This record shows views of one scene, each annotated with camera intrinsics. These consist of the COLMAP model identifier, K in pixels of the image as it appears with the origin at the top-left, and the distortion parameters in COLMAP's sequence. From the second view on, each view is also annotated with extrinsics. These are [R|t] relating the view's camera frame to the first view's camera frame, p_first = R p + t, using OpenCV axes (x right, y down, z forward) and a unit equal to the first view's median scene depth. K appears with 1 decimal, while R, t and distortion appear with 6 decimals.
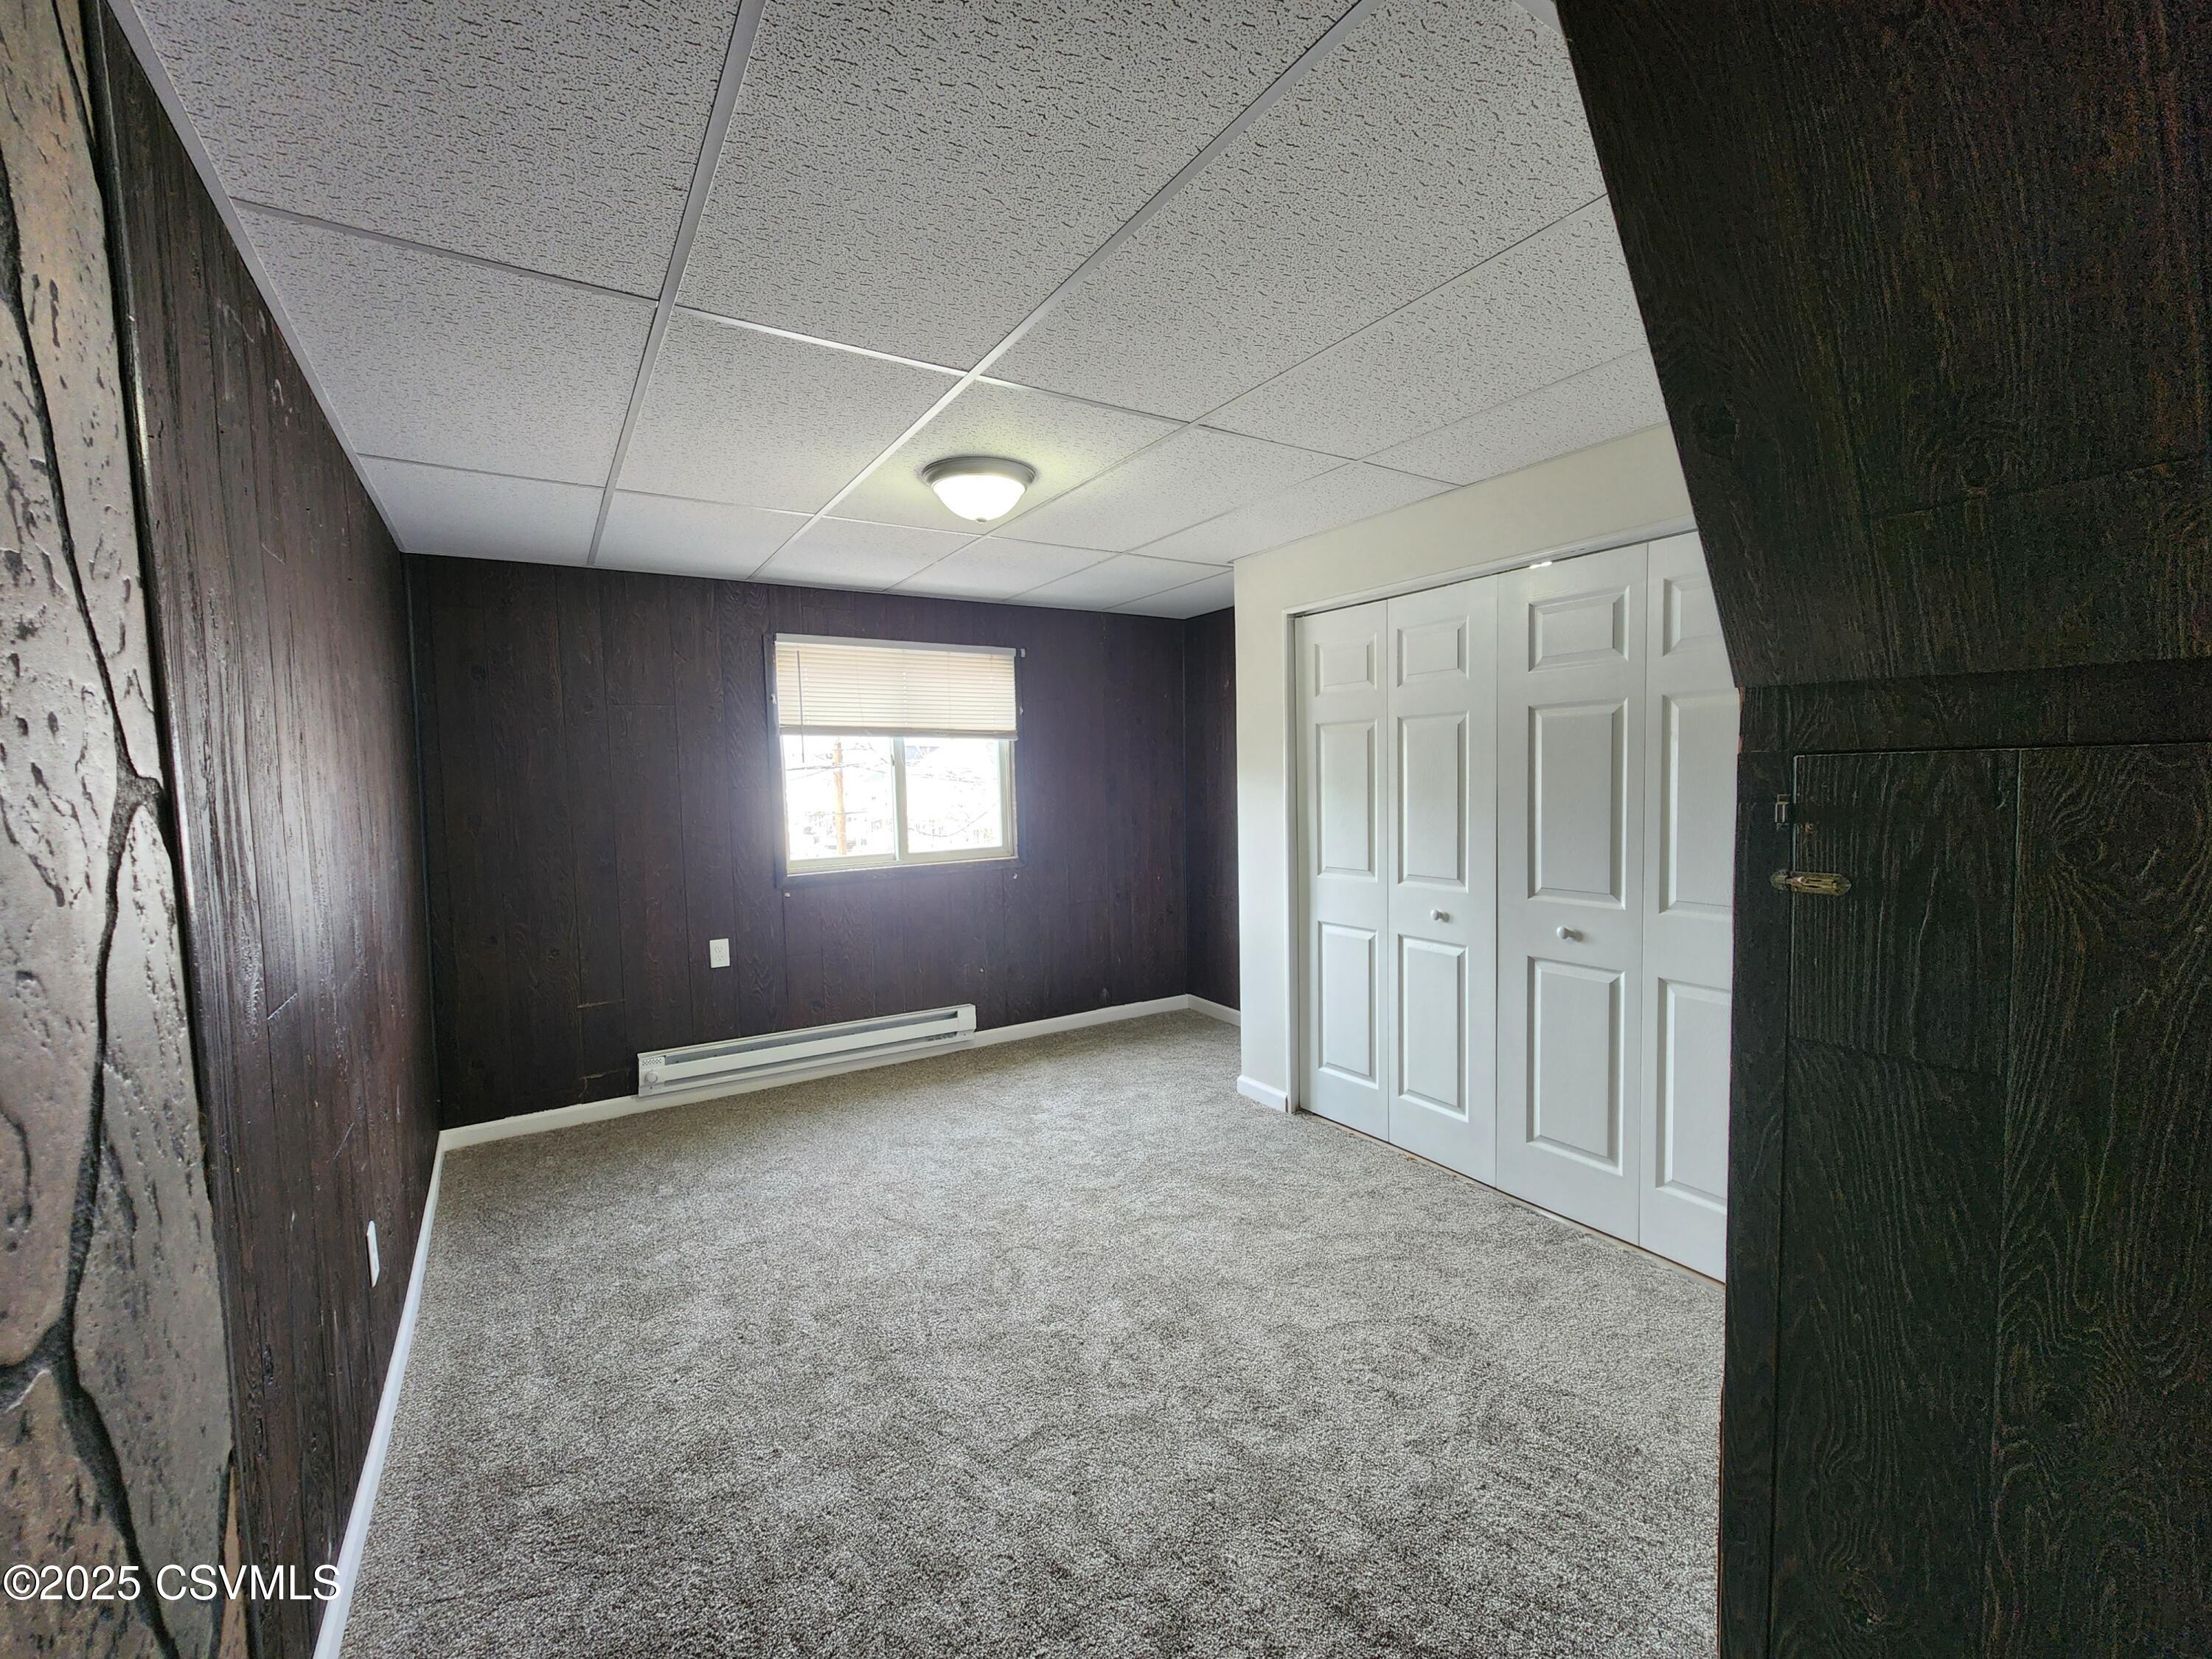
lens RADIAL K [[894.9, 0, 1116.9], [0, 894.9, 833.2], [0, 0, 1]] dist [-0.001852, -0.000281]
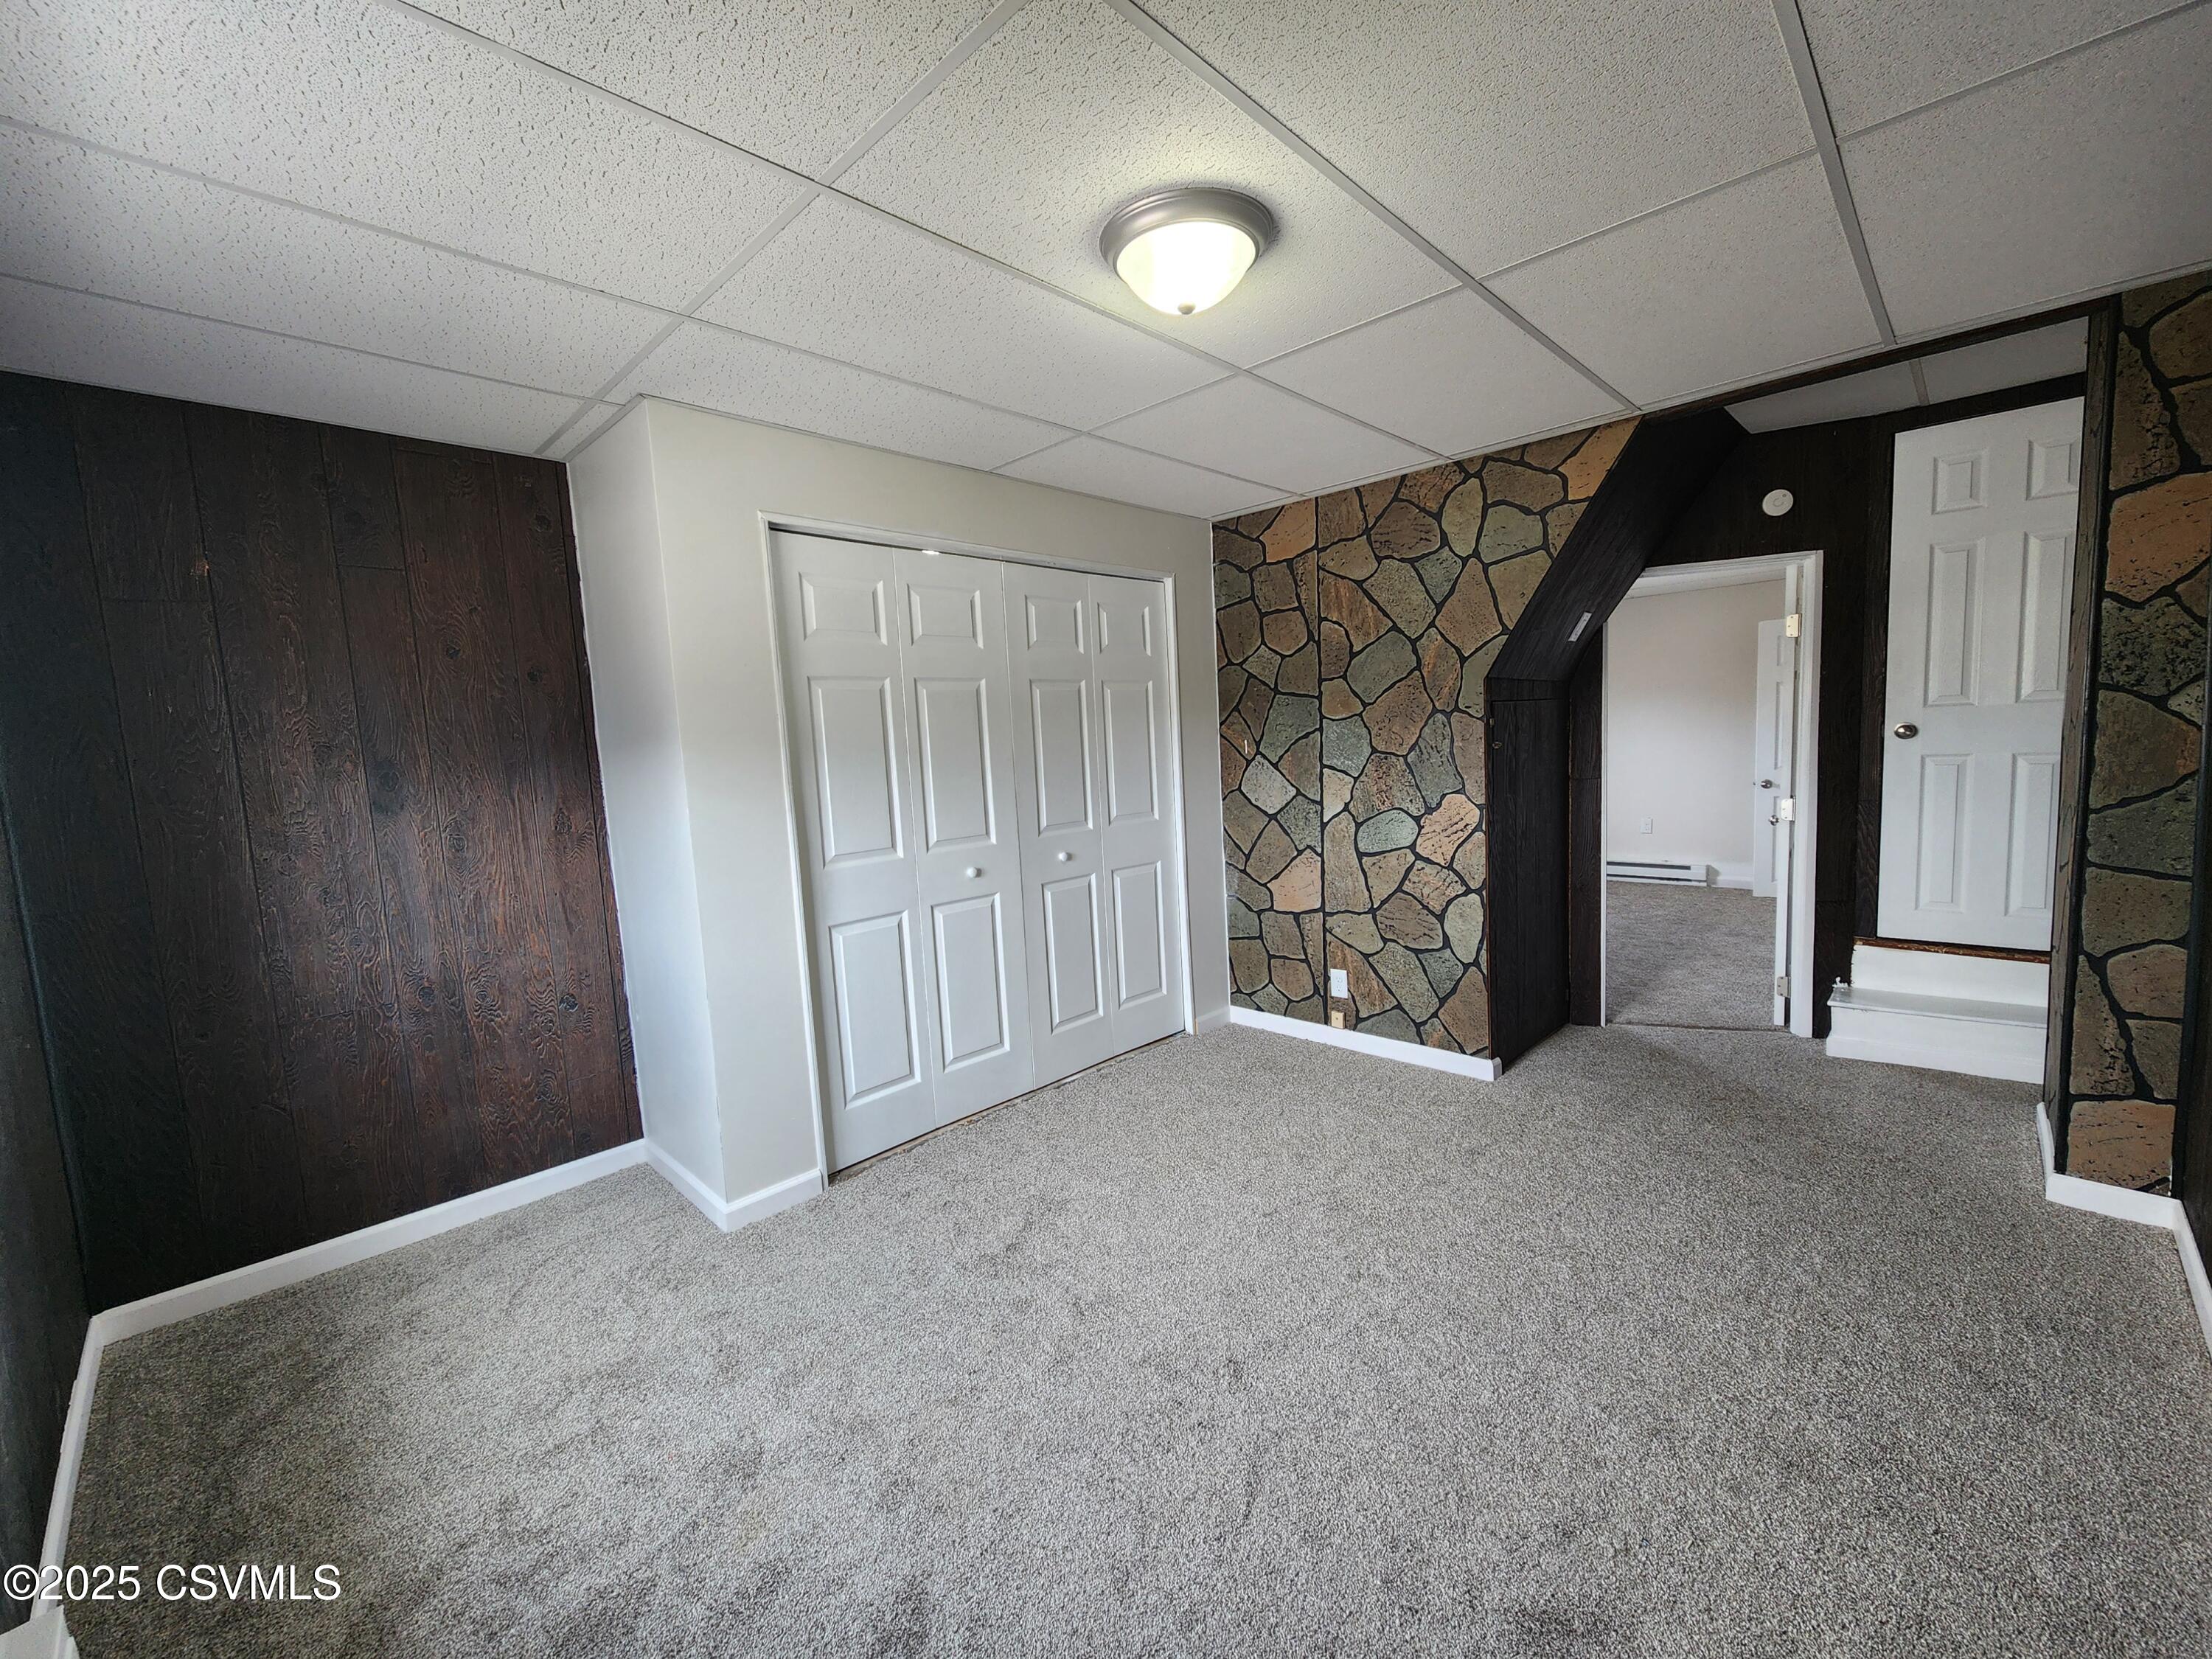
lens RADIAL K [[894.9, 0, 1120.3], [0, 894.9, 822.9], [0, 0, 1]] dist [-0.001852, -0.000281]
pose [[-0.208807, -0.078043, 0.974838, -0.610896], [0.108557, 0.988801, 0.102413, -0.048463], [-0.971913, 0.127211, -0.197997, 0.919542]]
